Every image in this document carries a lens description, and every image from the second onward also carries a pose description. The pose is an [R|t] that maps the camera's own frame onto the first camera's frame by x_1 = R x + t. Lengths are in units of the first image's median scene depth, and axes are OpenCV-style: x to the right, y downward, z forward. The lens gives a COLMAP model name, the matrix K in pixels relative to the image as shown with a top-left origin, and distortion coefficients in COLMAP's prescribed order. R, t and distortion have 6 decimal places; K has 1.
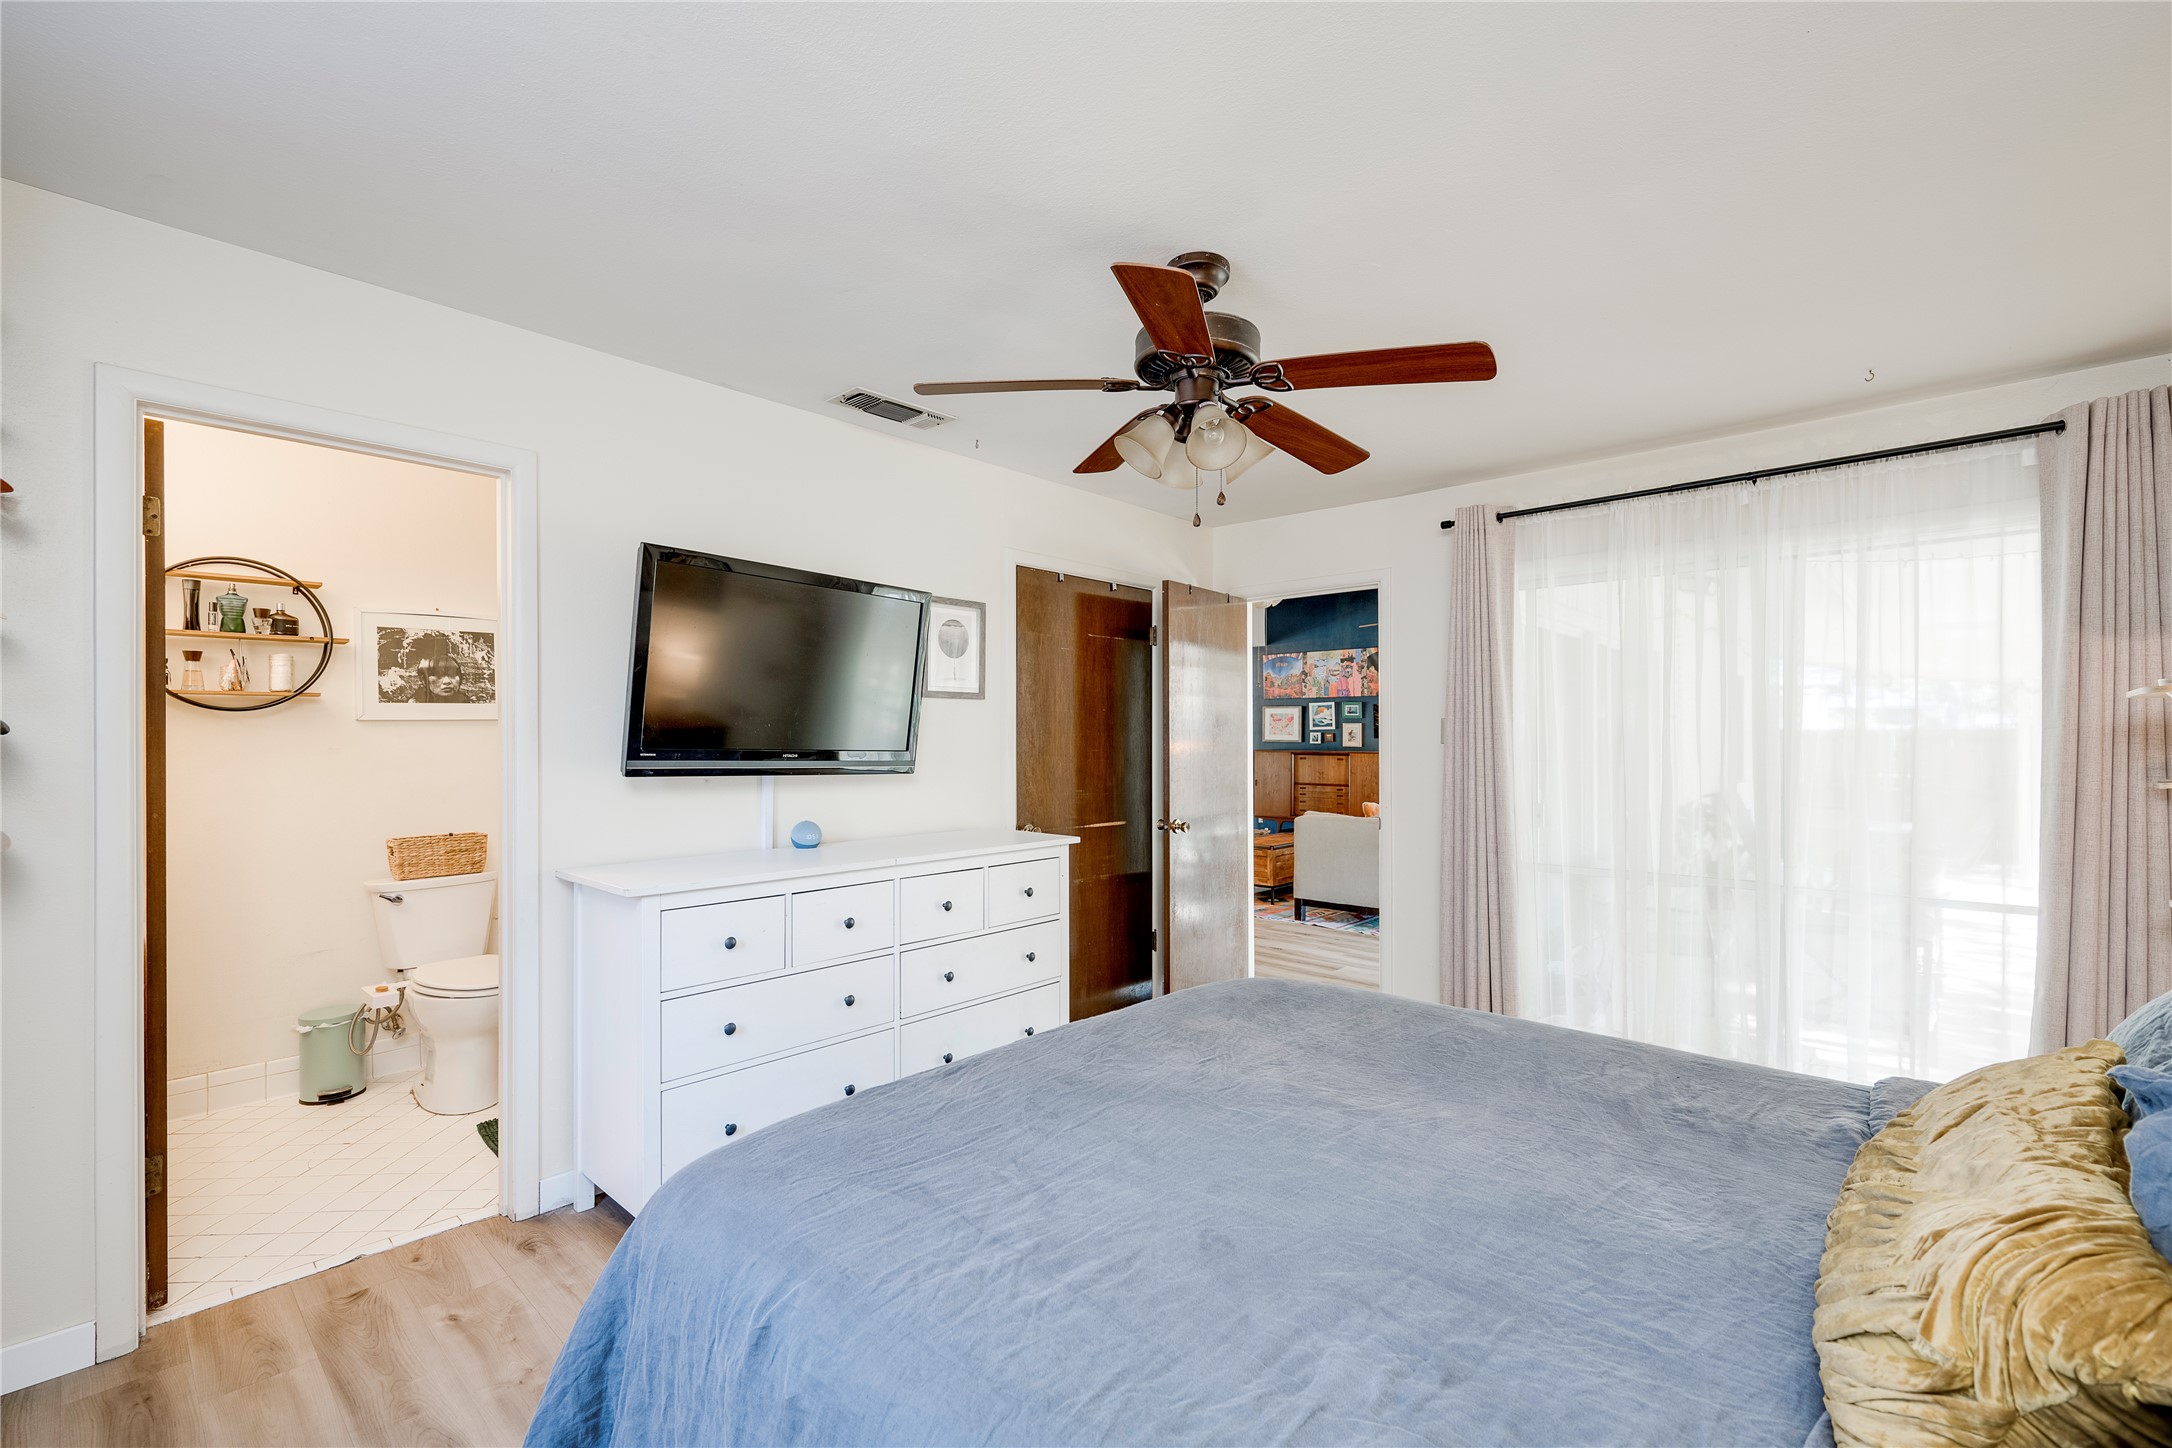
lens RADIAL K [[904.6, 0, 1083.3], [0, 904.6, 734.1], [0, 0, 1]] dist [-0.001265, -0.000192]
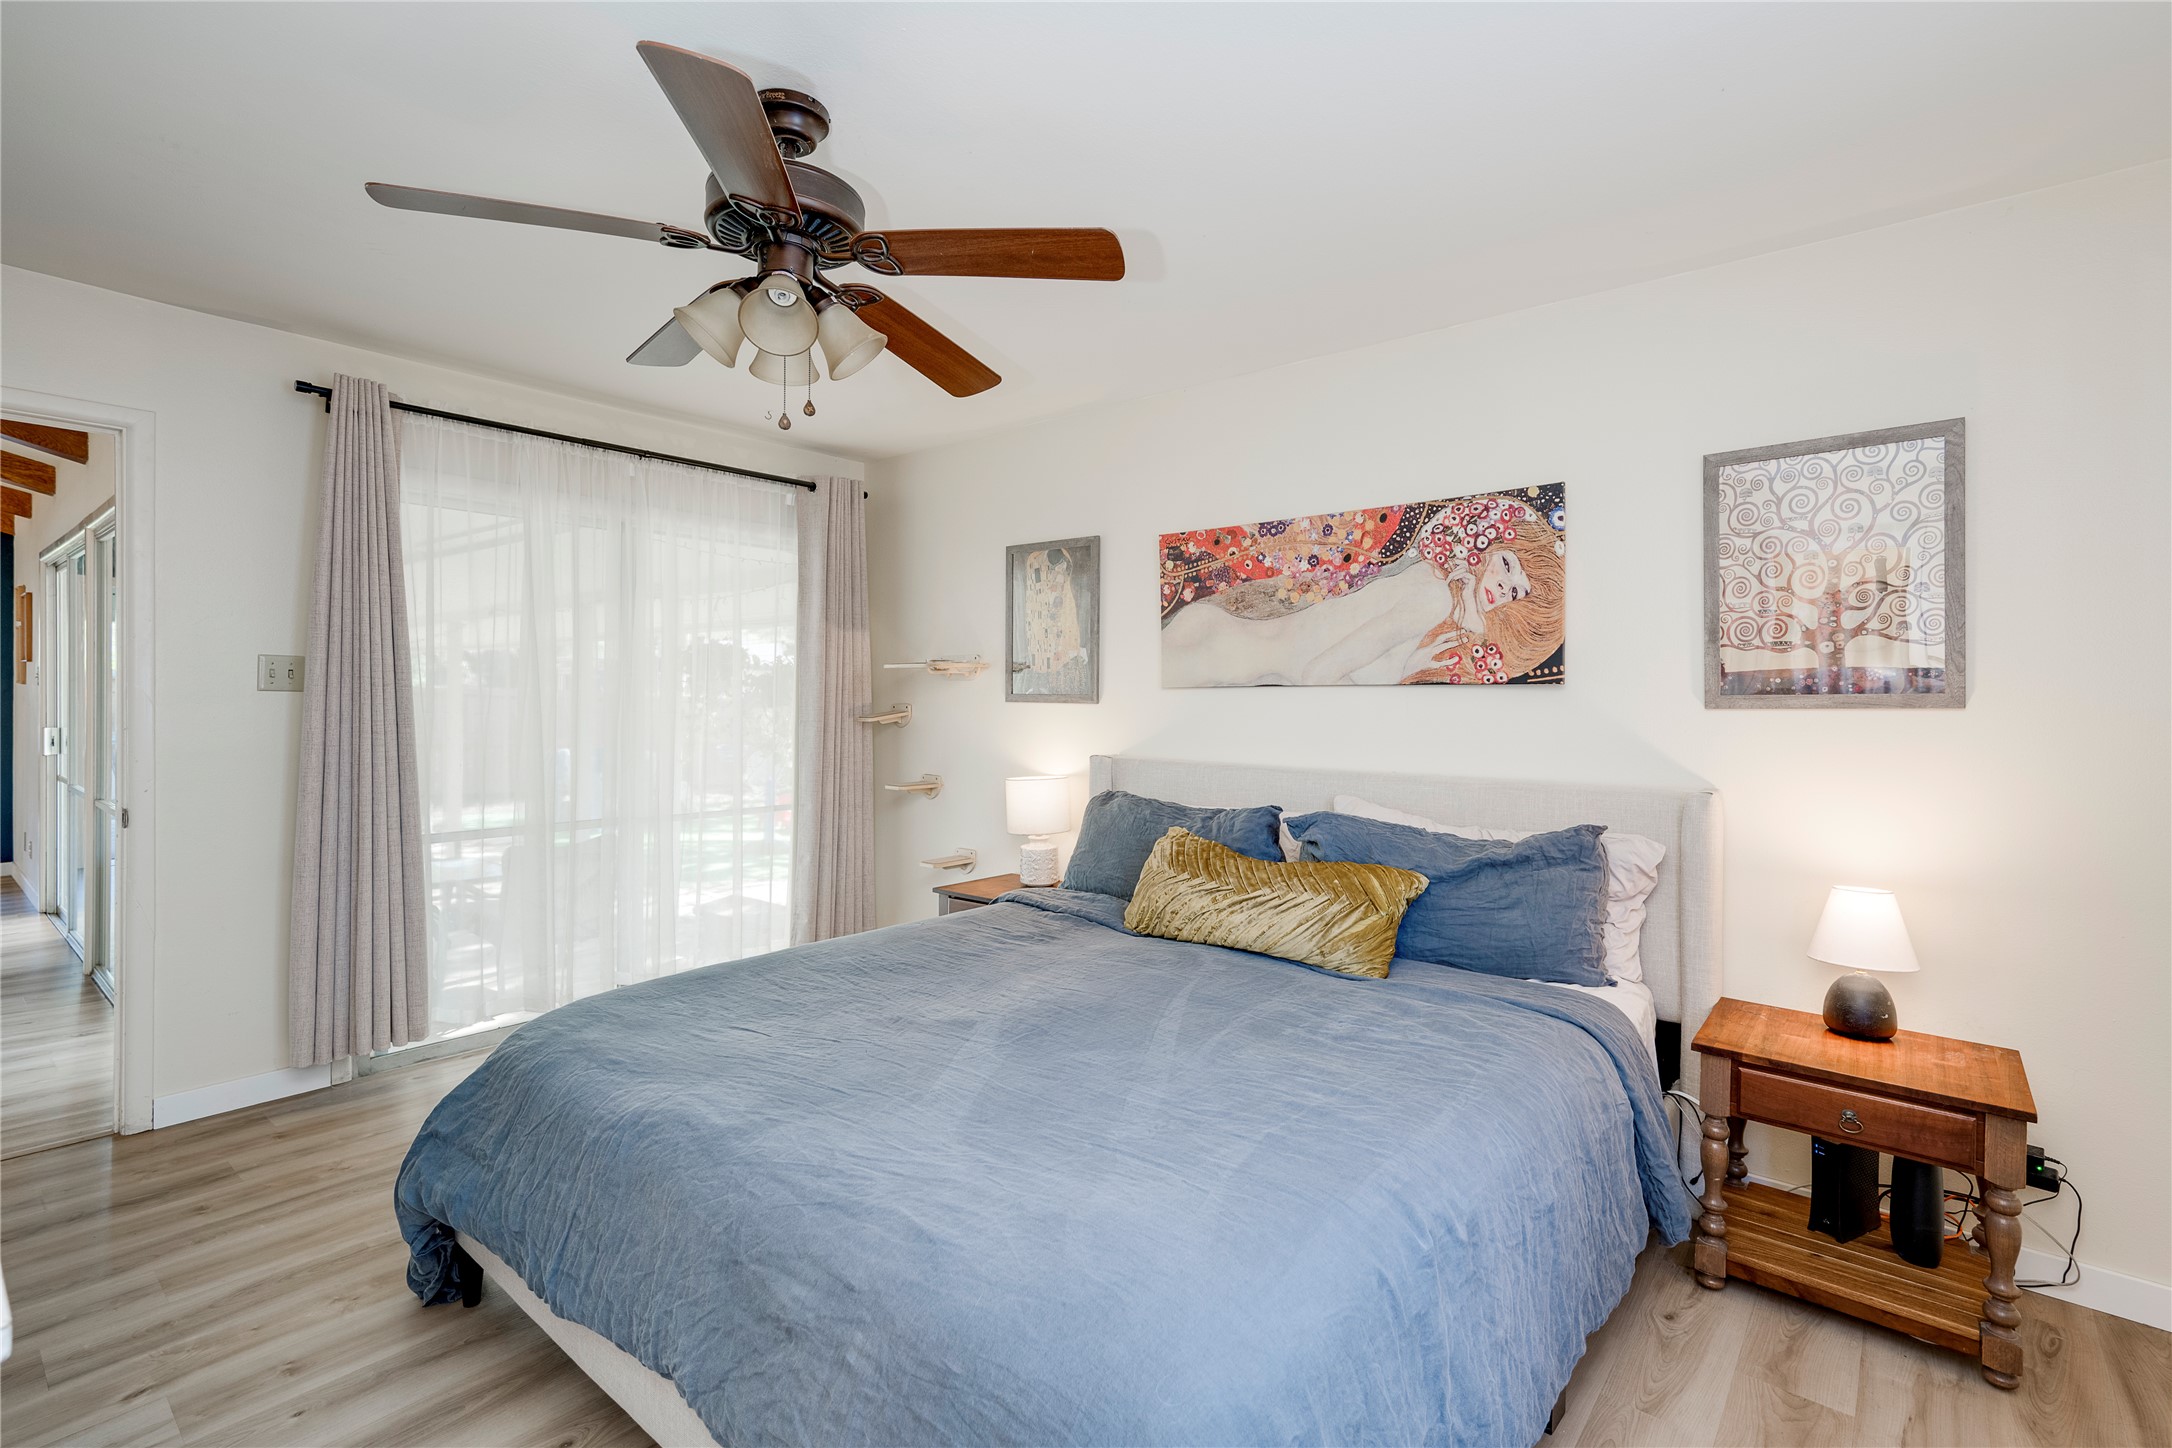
lens RADIAL K [[974.1, 0, 1099.8], [0, 974.1, 732.4], [0, 0, 1]] dist [-0.001058, -0.000151]
pose [[-0.050312, -0.037146, 0.998043, -0.571827], [-0.012962, 0.999248, 0.036537, 0.009040], [-0.998649, -0.011098, -0.050756, 0.558322]]
